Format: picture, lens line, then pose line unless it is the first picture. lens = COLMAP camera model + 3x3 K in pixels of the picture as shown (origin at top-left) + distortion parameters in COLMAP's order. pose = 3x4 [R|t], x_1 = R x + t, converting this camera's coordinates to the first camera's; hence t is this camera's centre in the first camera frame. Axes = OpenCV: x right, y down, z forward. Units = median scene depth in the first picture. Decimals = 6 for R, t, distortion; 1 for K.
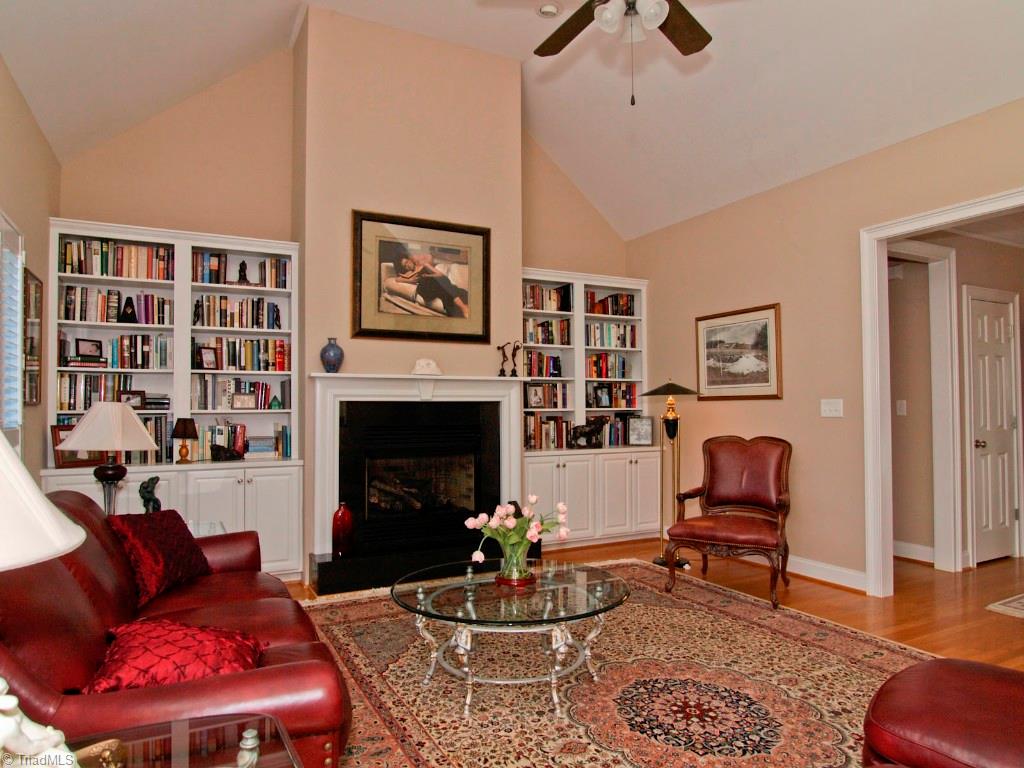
lens RADIAL K [[656.4, 0, 512.0], [0, 656.4, 384.0], [0, 0, 1]] dist [-0.029429, -0.000664]
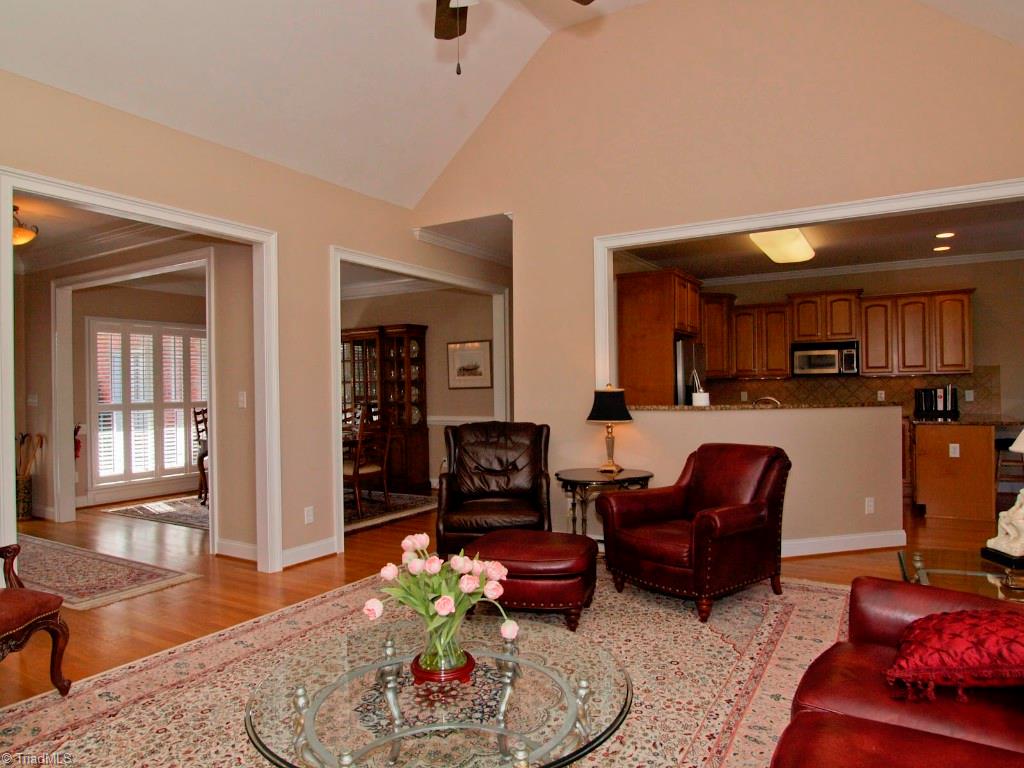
lens RADIAL K [[656.4, 0, 512.0], [0, 656.4, 384.0], [0, 0, 1]] dist [-0.029429, -0.000664]
pose [[-0.523564, 0.008531, 0.851944, -0.539331], [-0.017244, 0.999639, -0.020607, 0.014303], [-0.851812, -0.025480, -0.523228, 1.144570]]
